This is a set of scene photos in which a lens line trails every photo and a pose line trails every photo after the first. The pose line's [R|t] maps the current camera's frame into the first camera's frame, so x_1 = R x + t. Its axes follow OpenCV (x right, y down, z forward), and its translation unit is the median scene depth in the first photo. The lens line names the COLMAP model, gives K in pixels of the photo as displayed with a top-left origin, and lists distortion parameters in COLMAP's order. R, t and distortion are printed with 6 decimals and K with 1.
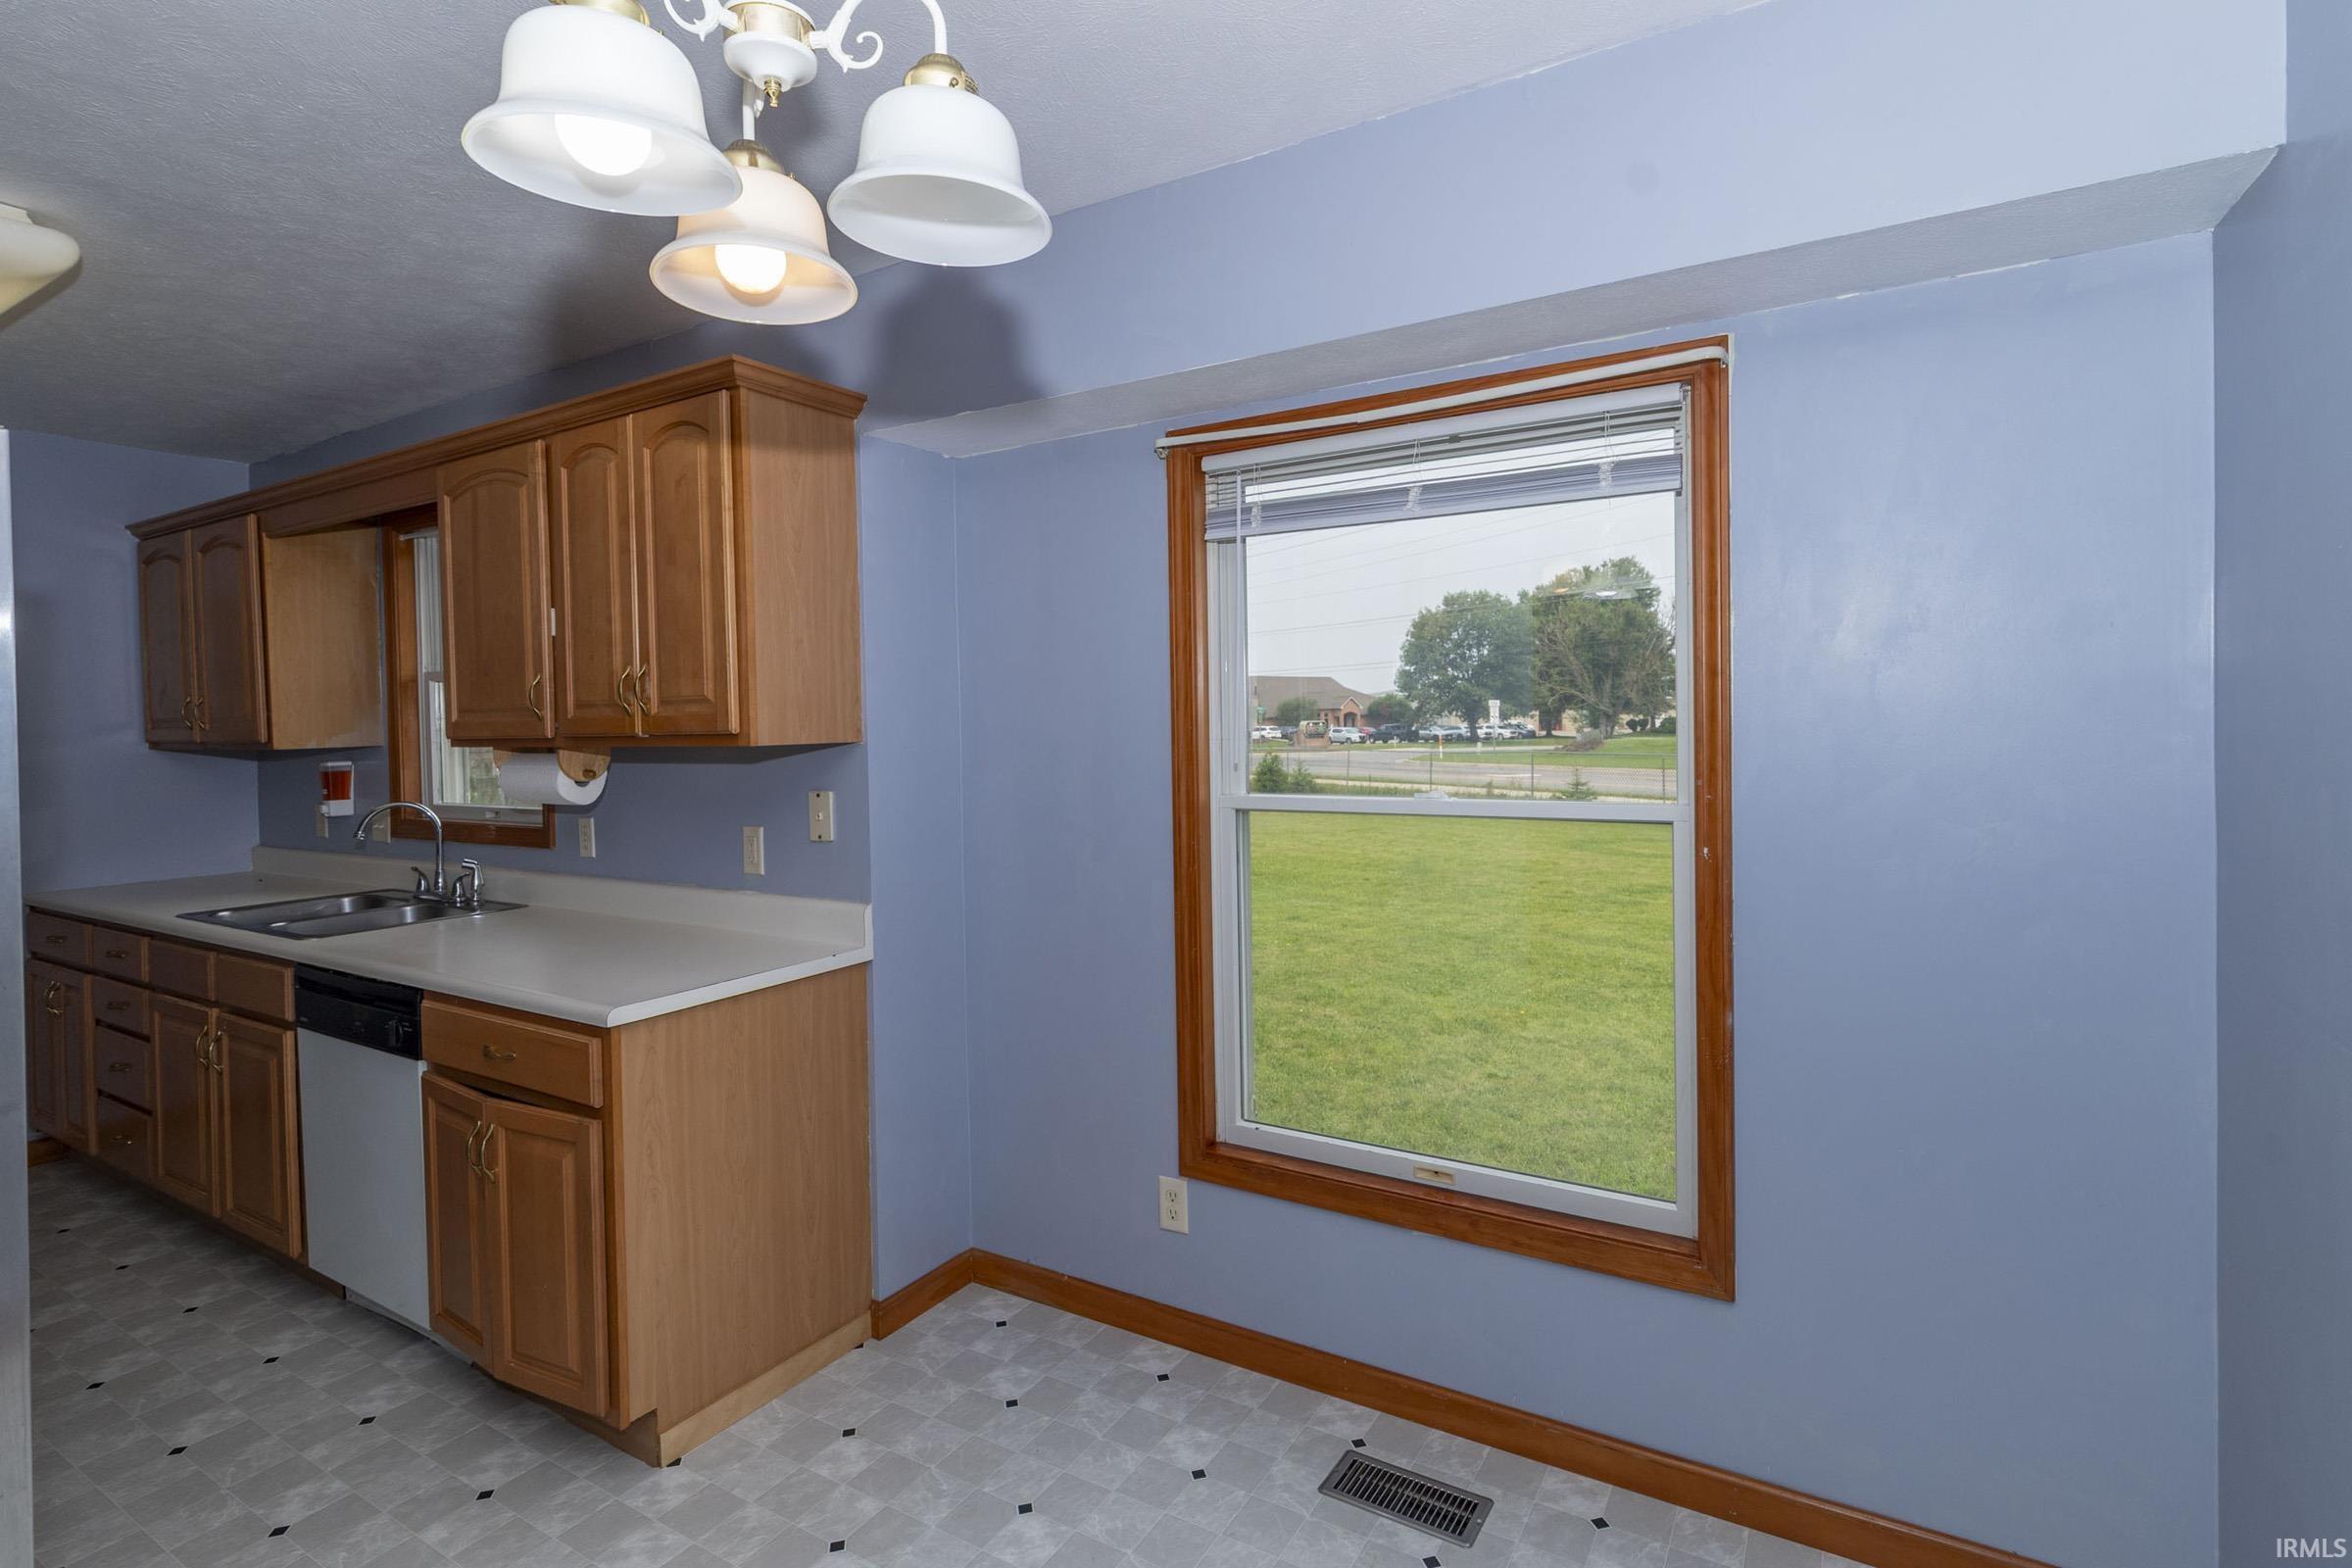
lens RADIAL K [[1081.5, 0, 1242.2], [0, 1081.5, 747.5], [0, 0, 1]] dist [-0.008852, 0.001129]
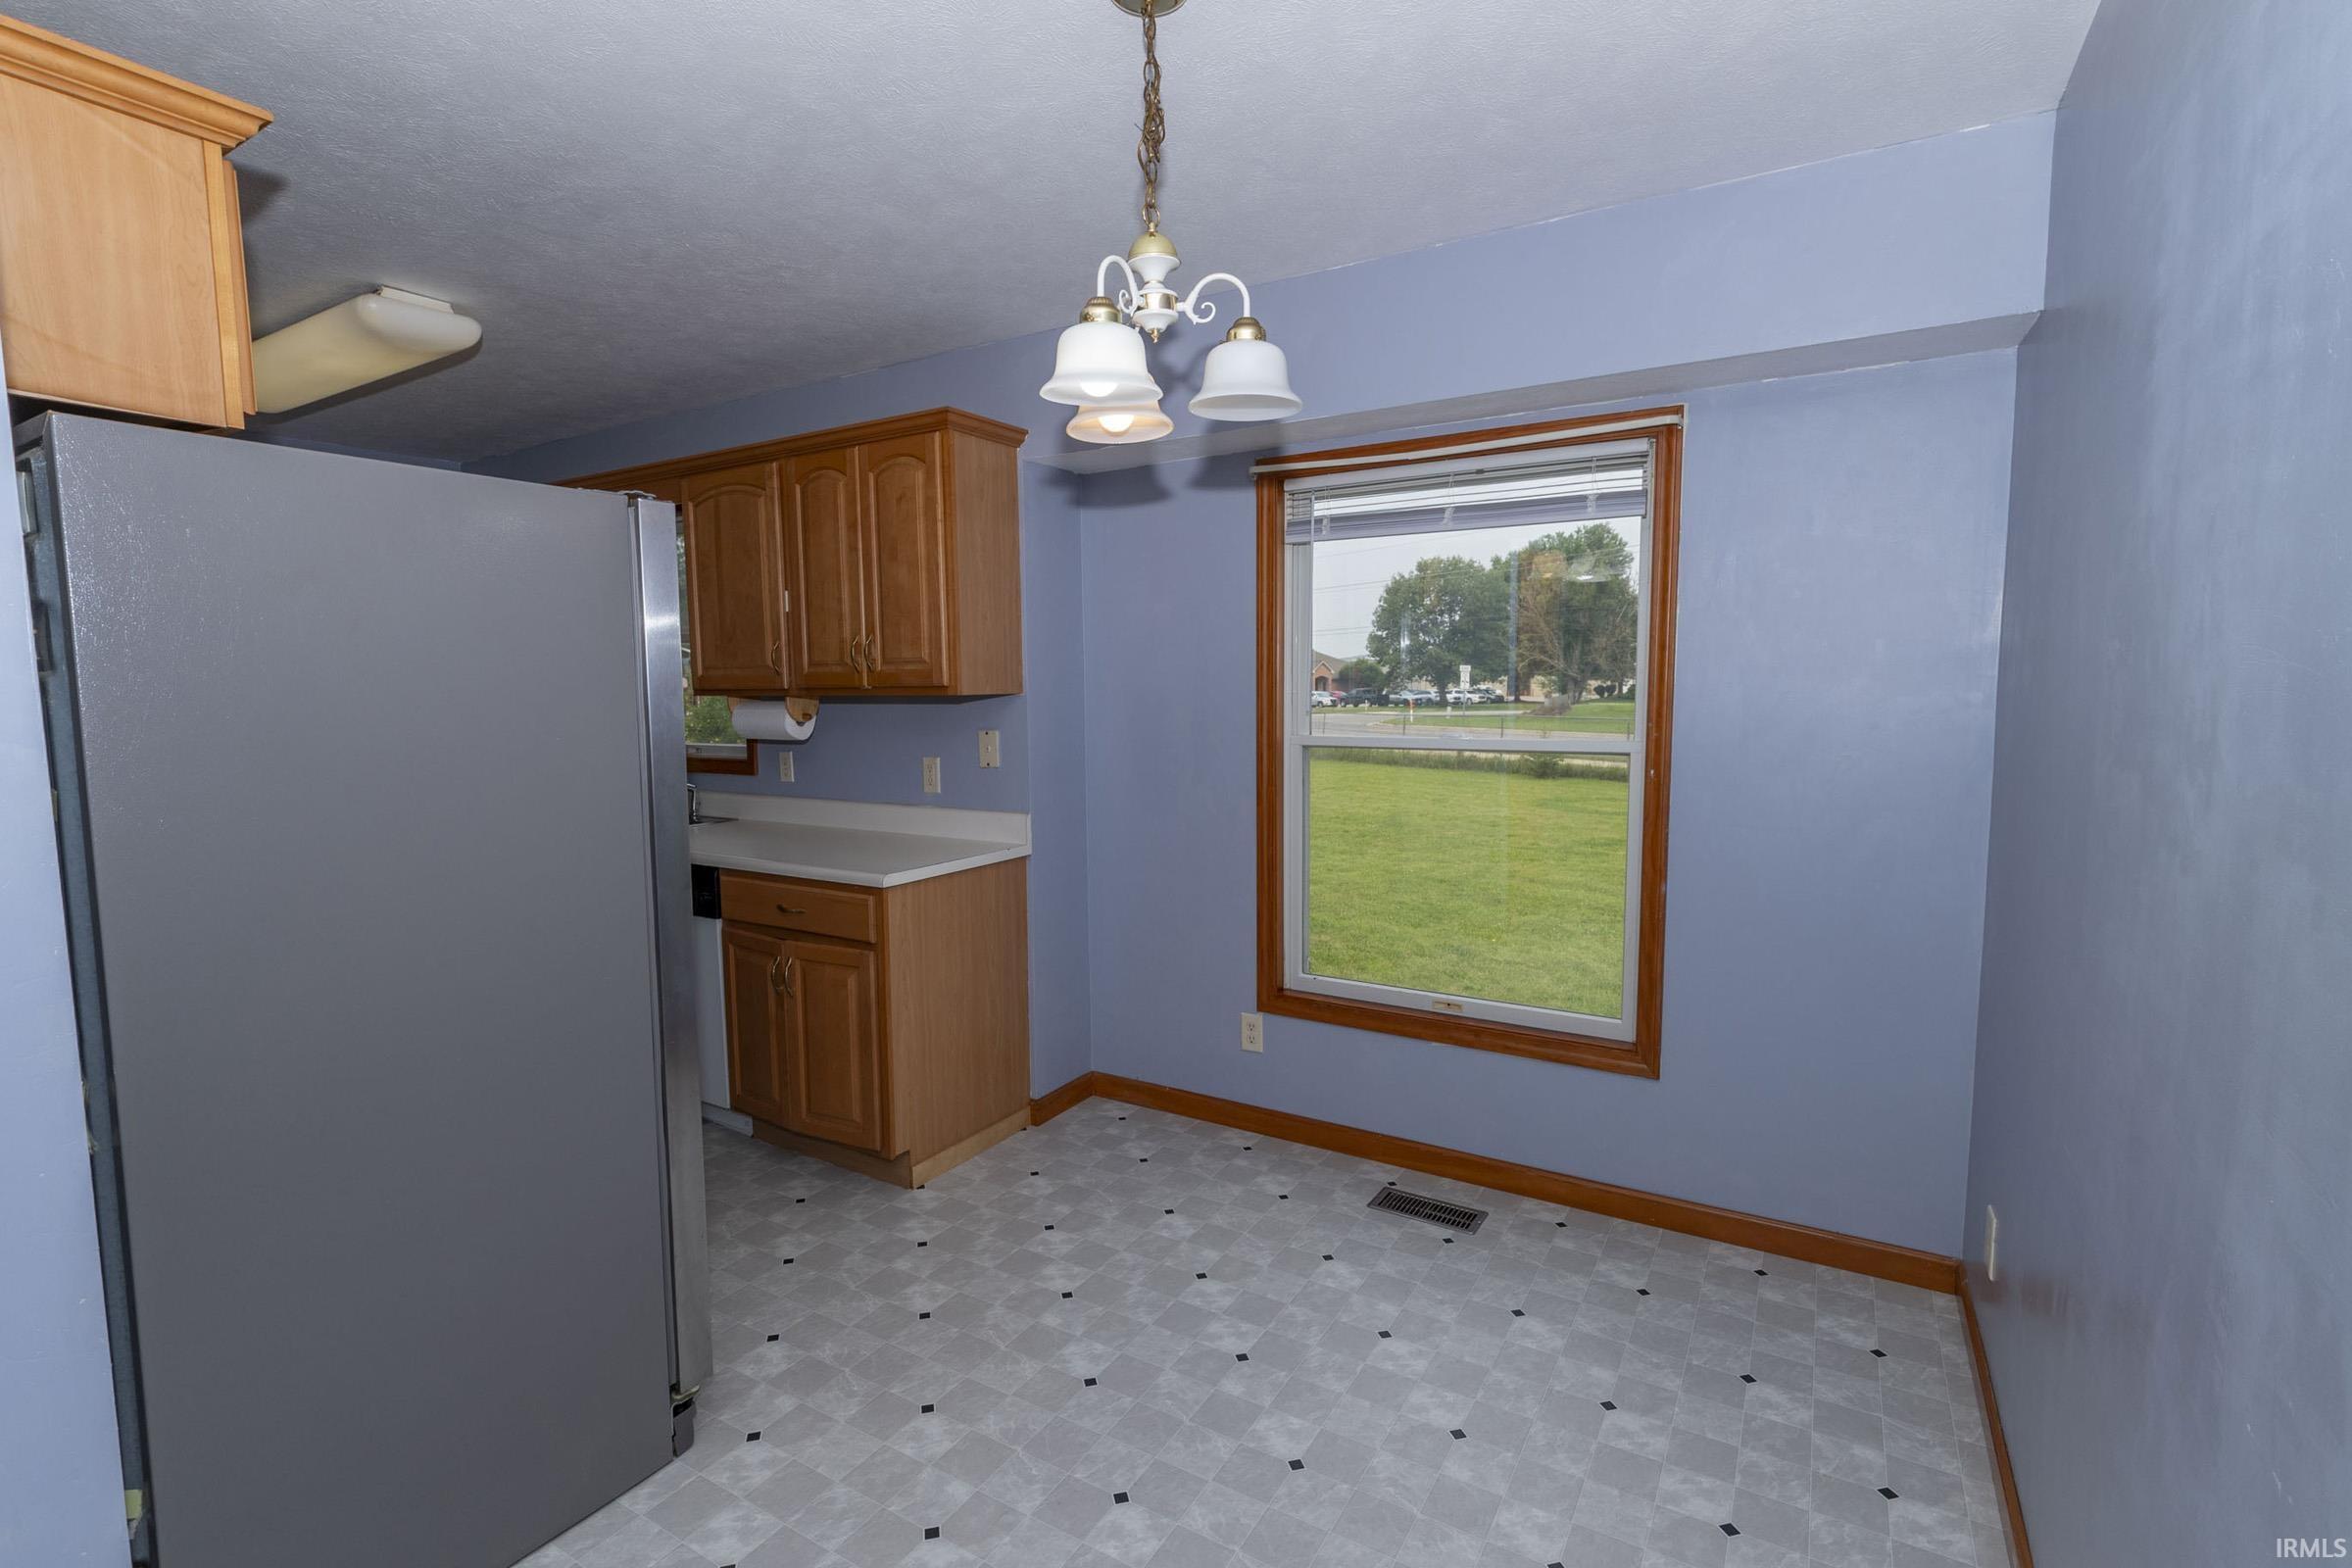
lens RADIAL K [[1049.5, 0, 1180.9], [0, 1049.5, 790.8], [0, 0, 1]] dist [-0.005155, -0.001640]
pose [[0.999458, 0.011073, -0.030991, -0.125489], [-0.008659, 0.996994, 0.076992, 0.015080], [0.031750, -0.076682, 0.996550, -0.335889]]
